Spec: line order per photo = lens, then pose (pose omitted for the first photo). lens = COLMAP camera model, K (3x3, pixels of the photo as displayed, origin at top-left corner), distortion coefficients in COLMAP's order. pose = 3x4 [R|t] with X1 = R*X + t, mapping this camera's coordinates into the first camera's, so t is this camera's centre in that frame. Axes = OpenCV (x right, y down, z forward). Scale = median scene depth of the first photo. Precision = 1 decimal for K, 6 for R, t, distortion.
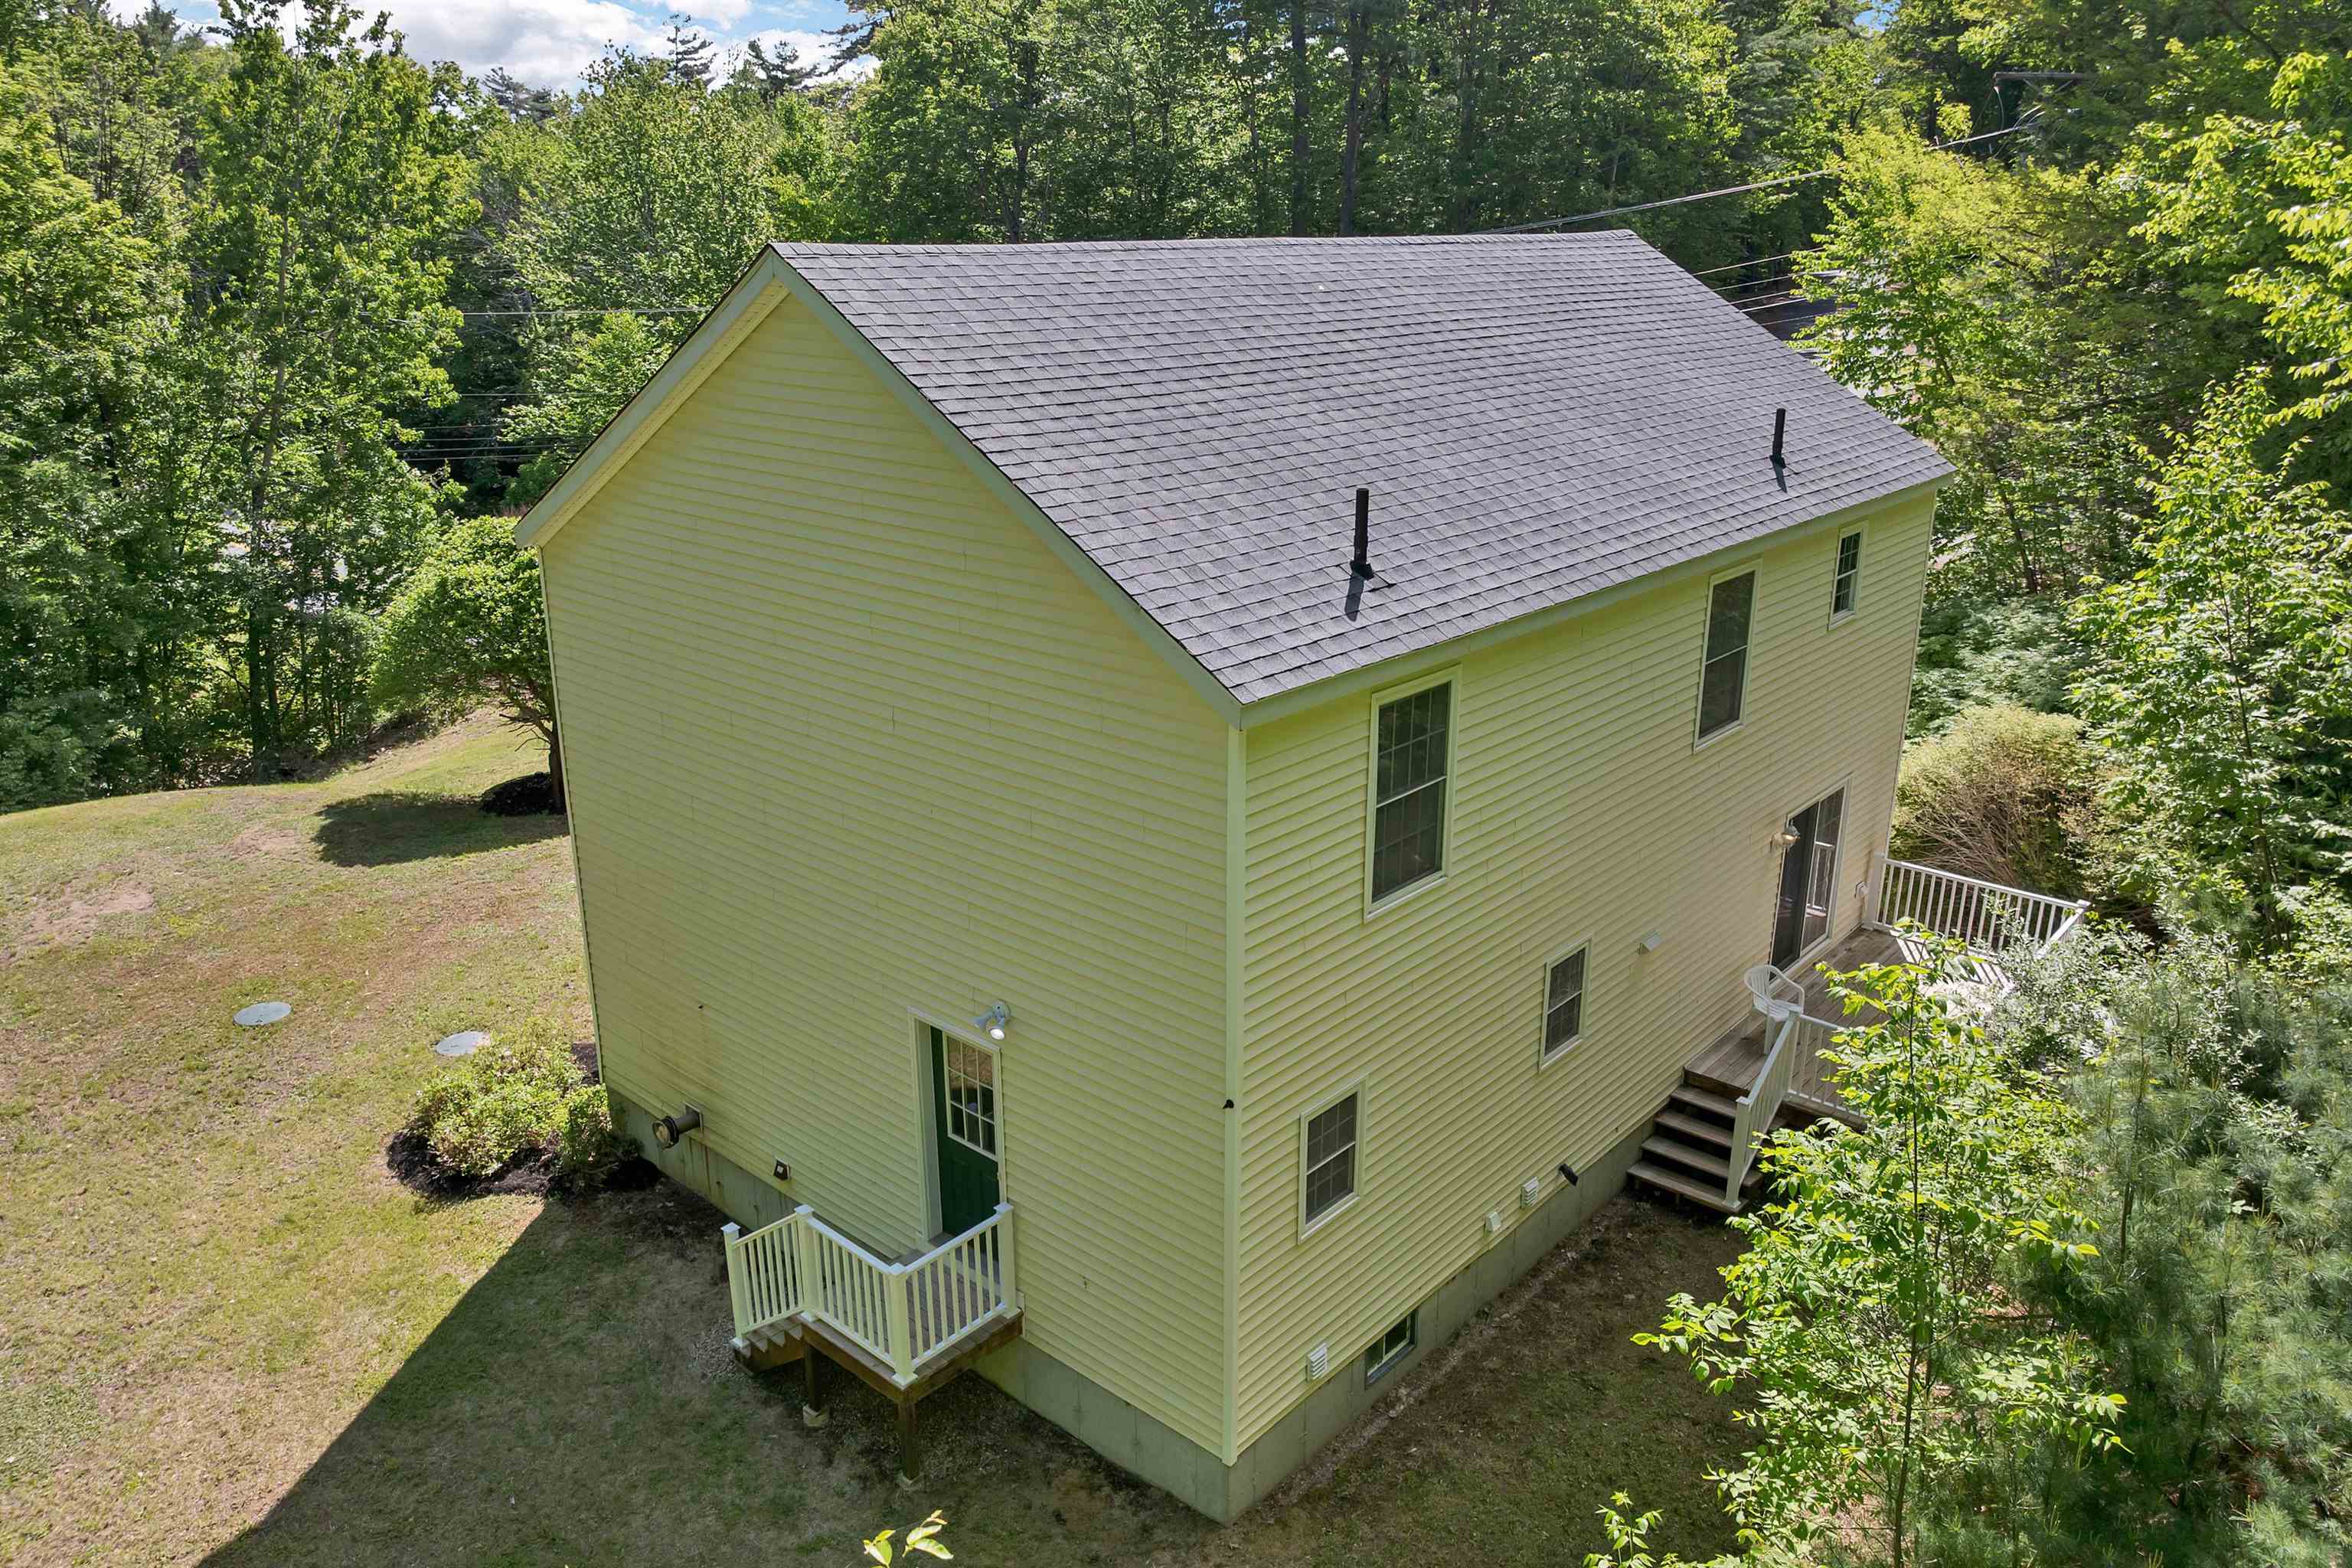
lens RADIAL K [[1698.6, 0, 1169.3], [0, 1698.6, 776.5], [0, 0, 1]] dist [-0.042011, 0.008117]
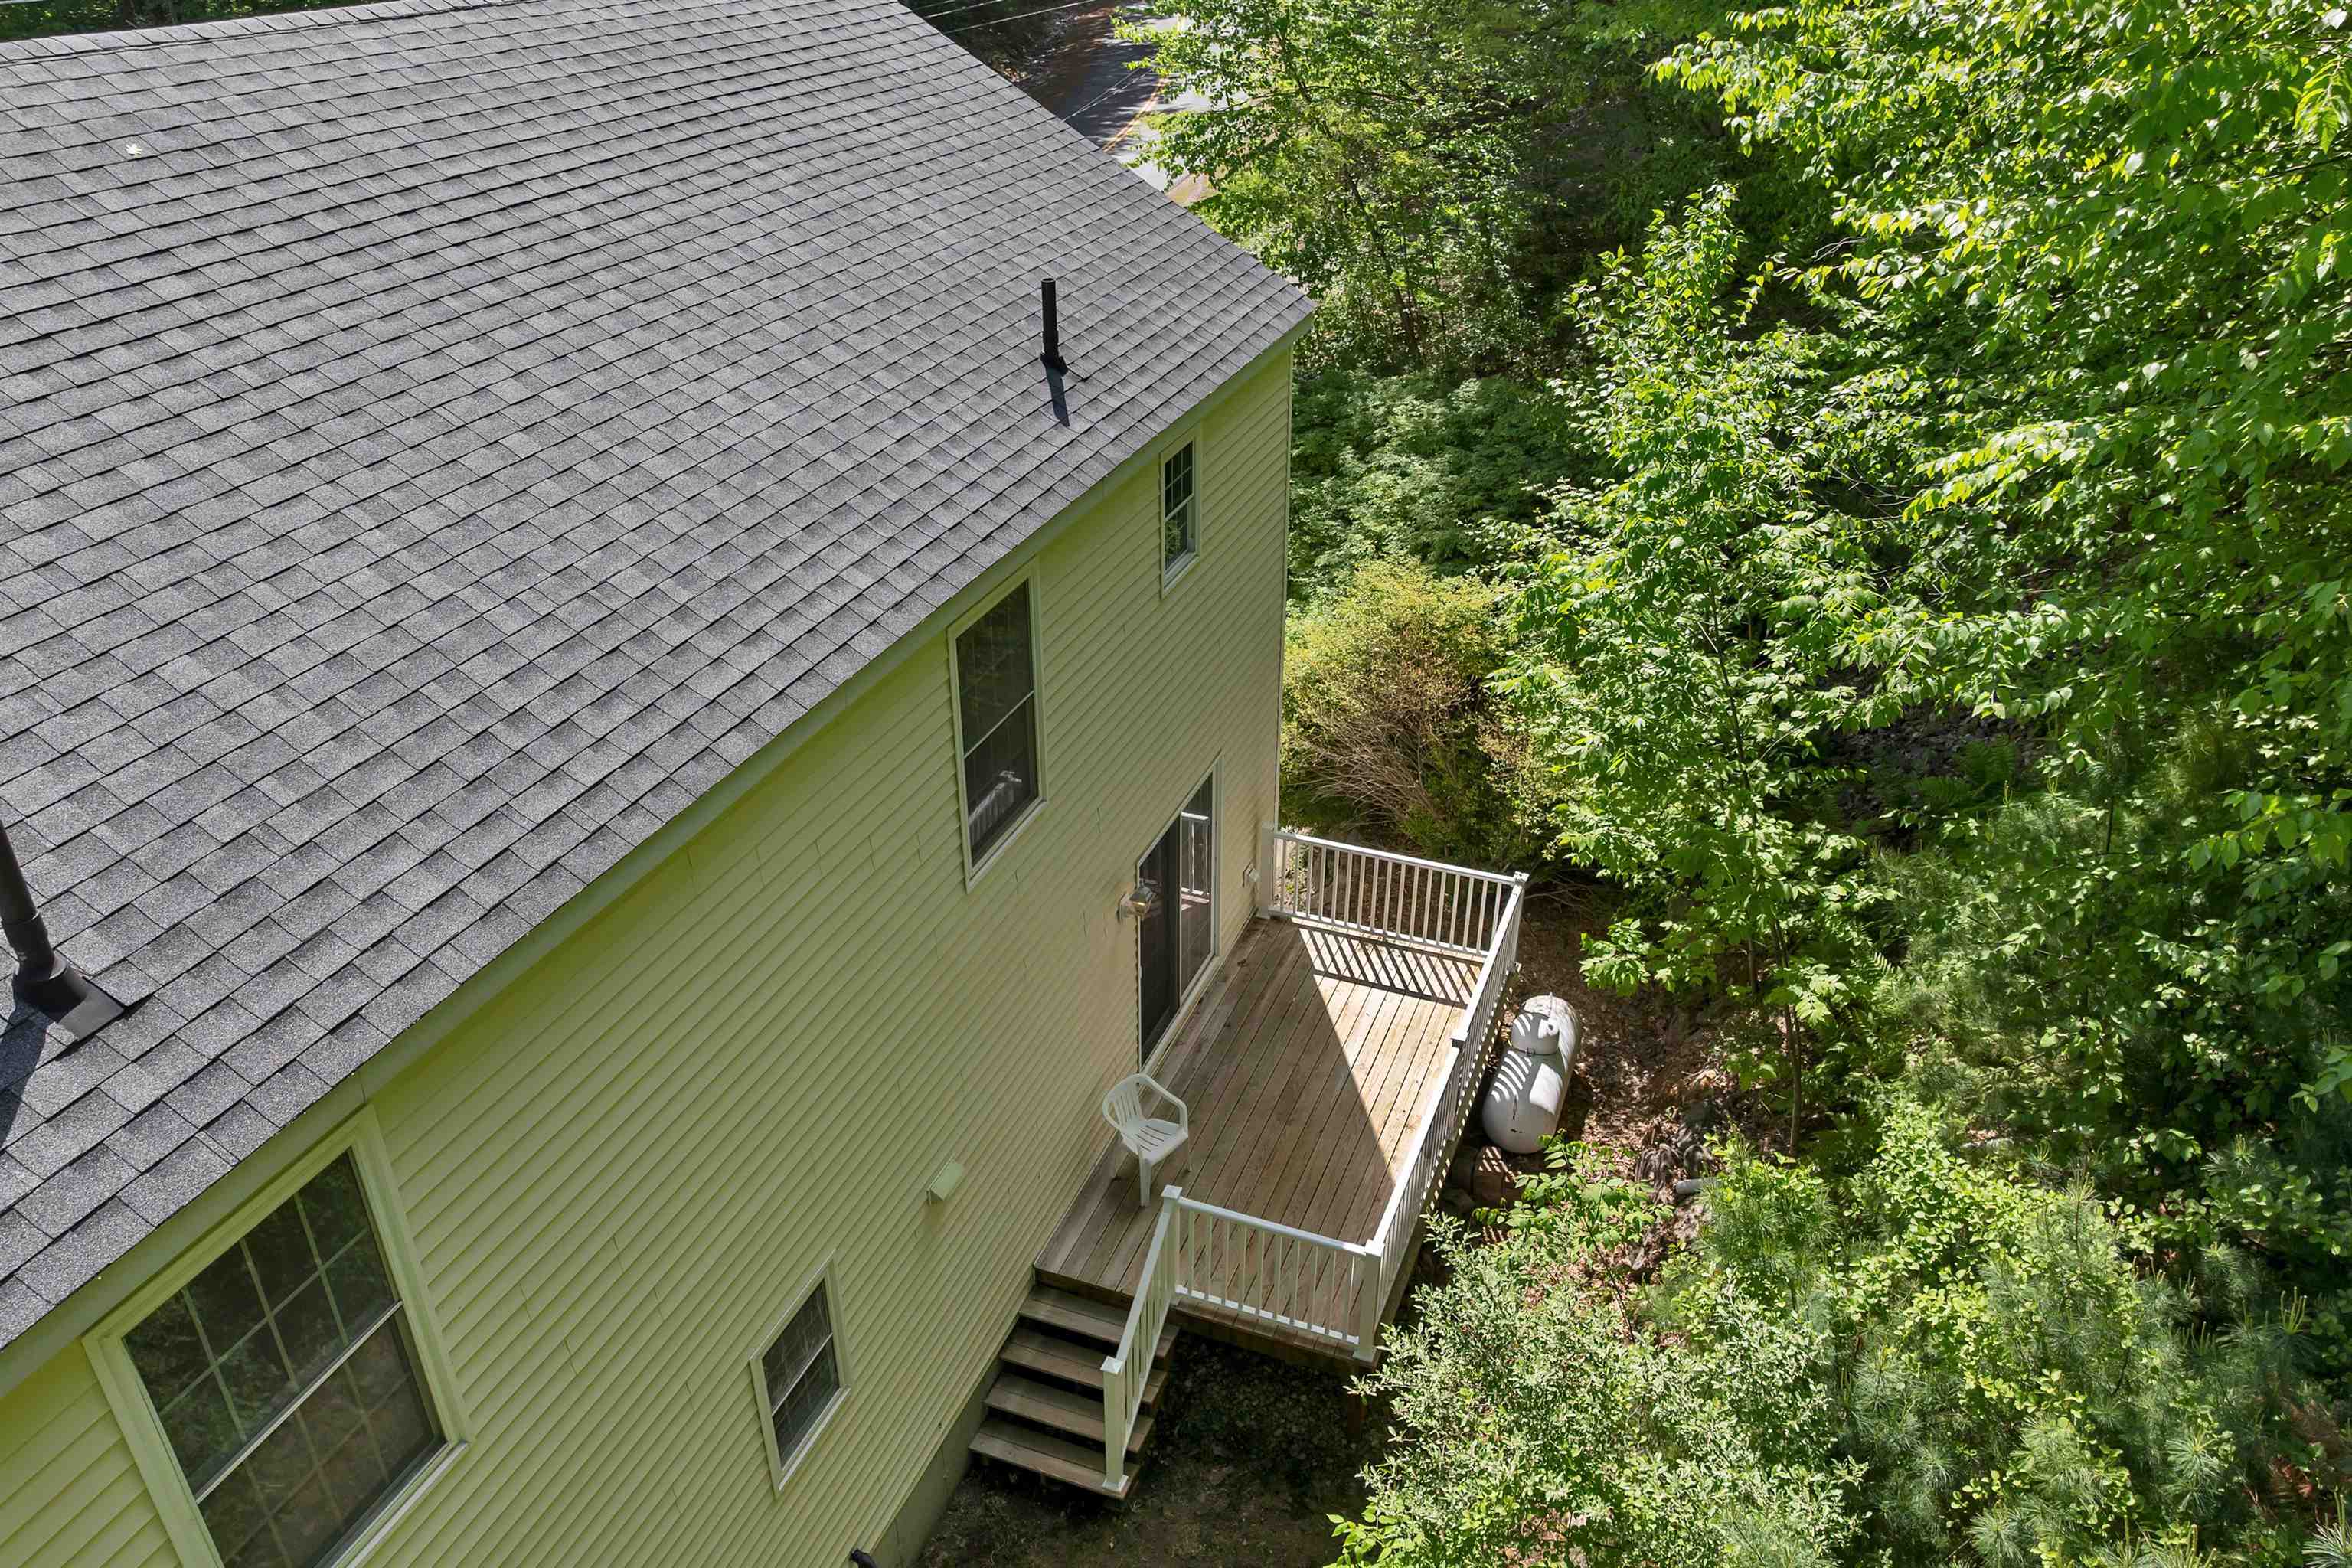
lens RADIAL K [[1698.6, 0, 1180.9], [0, 1698.6, 791.6], [0, 0, 1]] dist [-0.042011, 0.008117]
pose [[0.936122, -0.171816, 0.306847, 0.183075], [0.108582, 0.971109, 0.212501, -0.160710], [-0.334493, -0.165609, 0.927733, 0.369134]]
